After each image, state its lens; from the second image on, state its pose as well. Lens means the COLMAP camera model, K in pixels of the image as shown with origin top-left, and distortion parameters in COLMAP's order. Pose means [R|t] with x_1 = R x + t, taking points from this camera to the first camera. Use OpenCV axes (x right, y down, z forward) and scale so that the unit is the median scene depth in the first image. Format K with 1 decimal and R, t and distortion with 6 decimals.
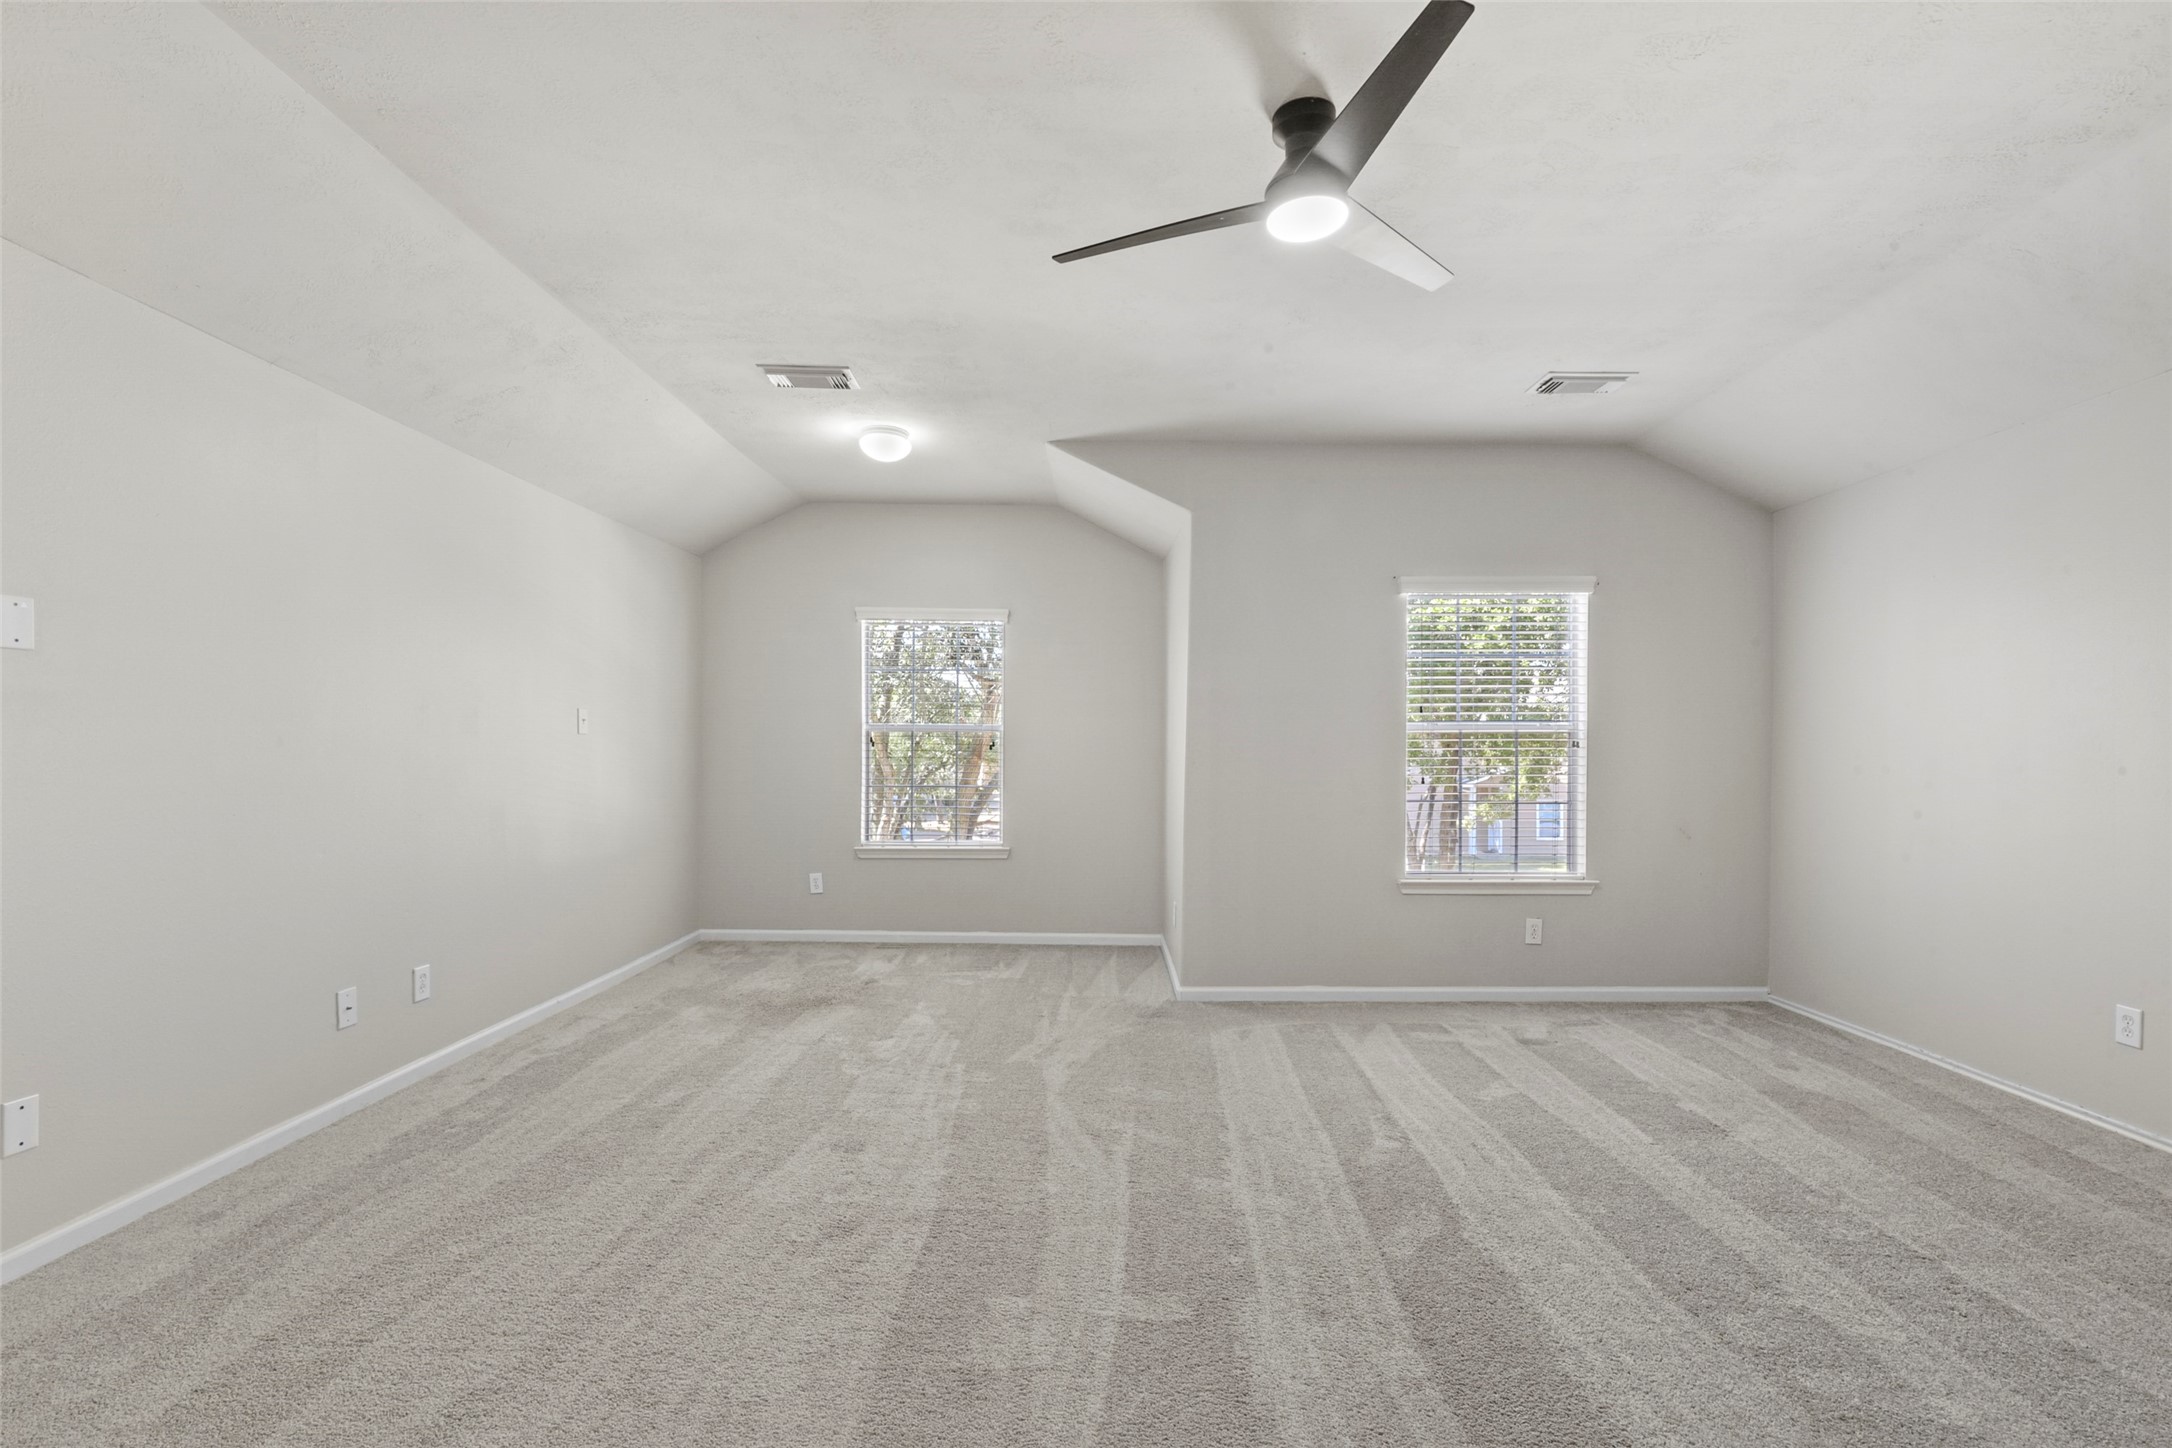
lens RADIAL K [[884.9, 0, 1095.4], [0, 884.9, 791.7], [0, 0, 1]] dist [-0.012480, -0.001146]
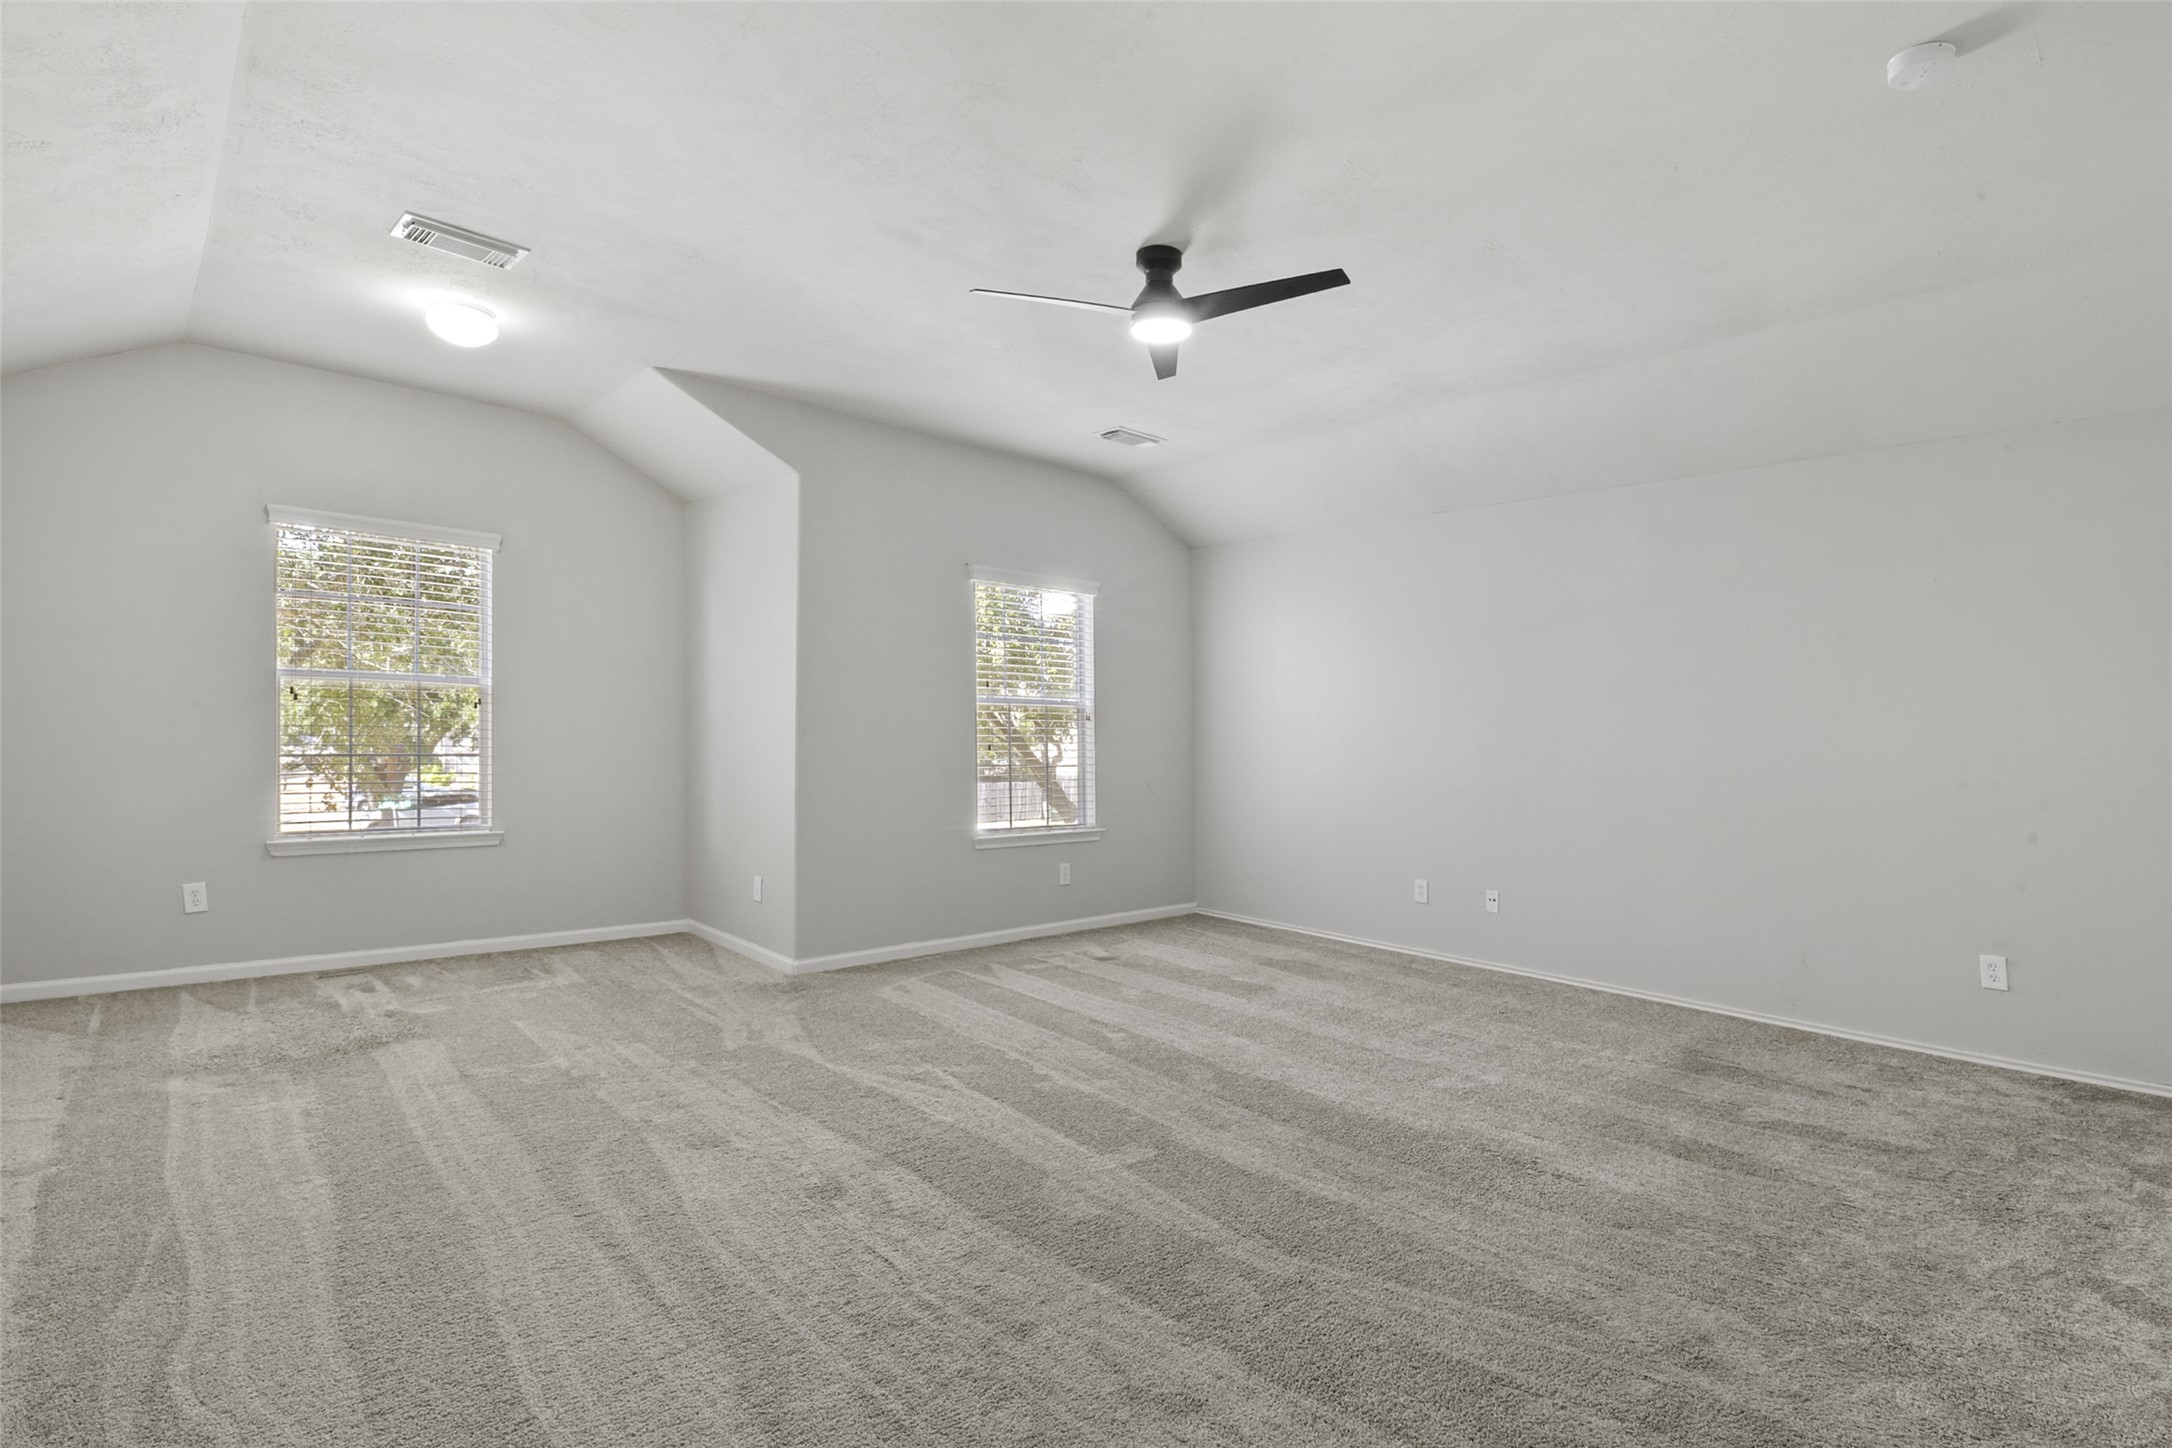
lens RADIAL K [[967.3, 0, 1088.8], [0, 967.3, 728.3], [0, 0, 1]] dist [-0.000993, -0.008628]
pose [[0.762410, 0.012805, 0.646968, -0.543452], [0.008012, 0.999541, -0.029226, 0.000446], [-0.647045, 0.027465, 0.761957, -0.035049]]
